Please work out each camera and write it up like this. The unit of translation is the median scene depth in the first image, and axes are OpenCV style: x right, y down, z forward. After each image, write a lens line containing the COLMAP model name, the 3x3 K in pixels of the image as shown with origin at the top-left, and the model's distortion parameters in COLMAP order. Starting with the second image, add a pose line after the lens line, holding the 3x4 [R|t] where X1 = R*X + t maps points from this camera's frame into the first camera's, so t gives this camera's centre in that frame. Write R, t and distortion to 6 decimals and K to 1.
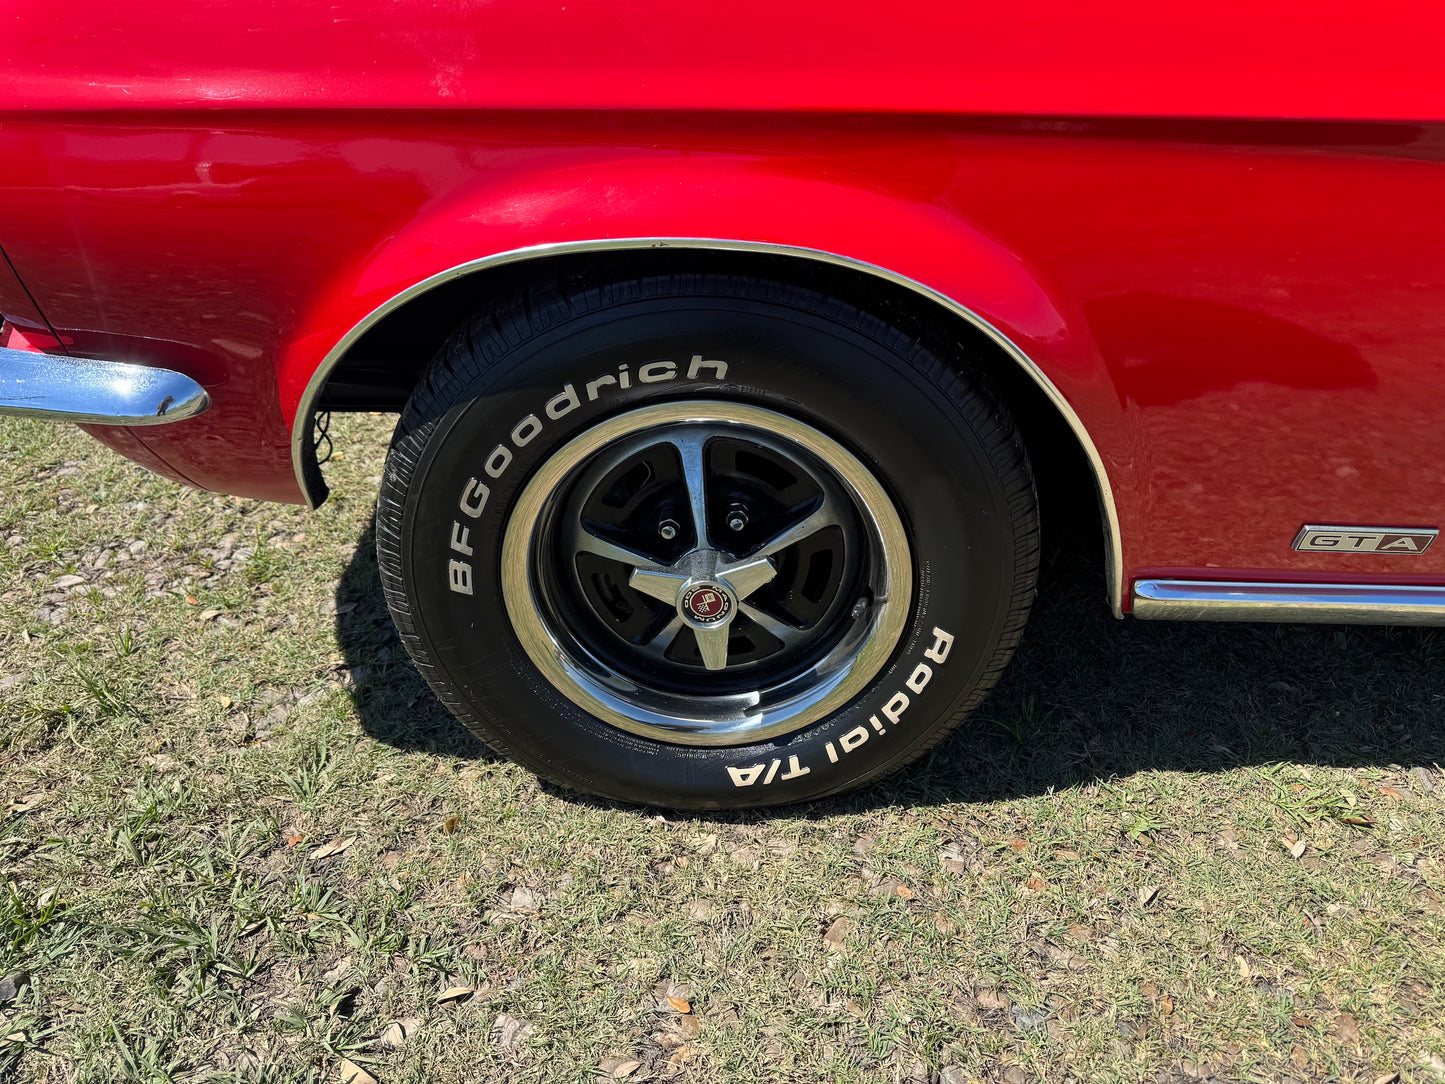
lens RADIAL K [[1025.2, 0, 724.3], [0, 1025.2, 541.2], [0, 0, 1]] dist [0.021649, -0.031922]
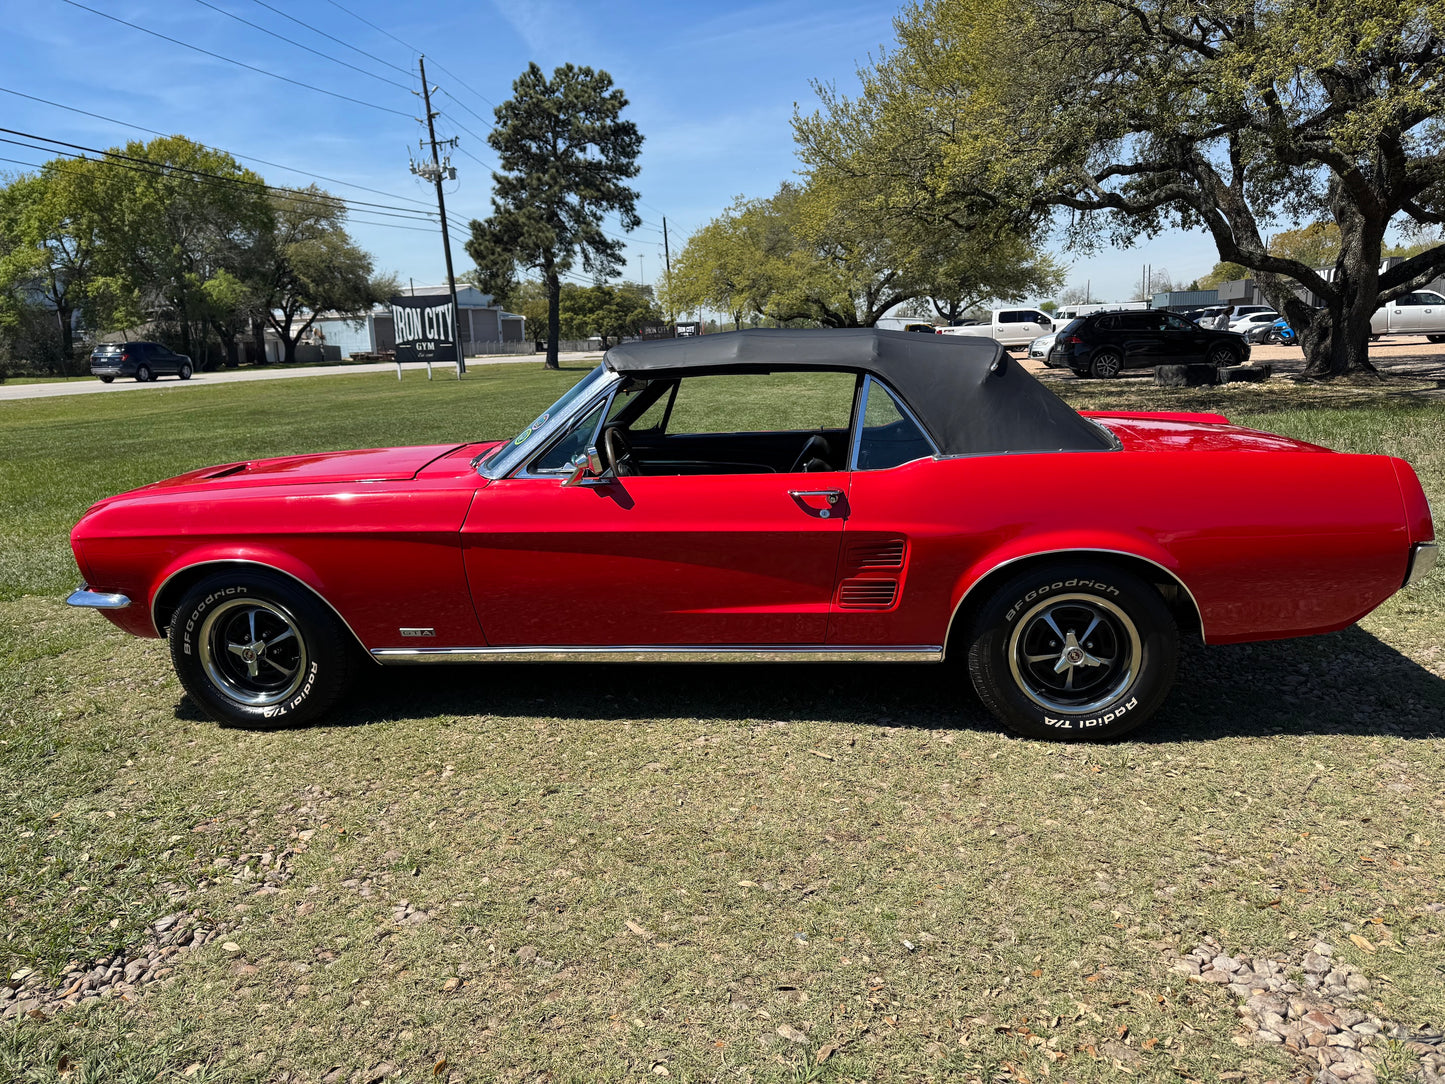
lens RADIAL K [[1026.6, 0, 729.1], [0, 1026.6, 540.0], [0, 0, 1]] dist [0.021259, -0.030435]
pose [[0.996626, -0.017557, -0.080172, 1.932250], [-0.007790, 0.952206, -0.305359, 0.757142], [0.081702, 0.304953, 0.948856, -2.398734]]
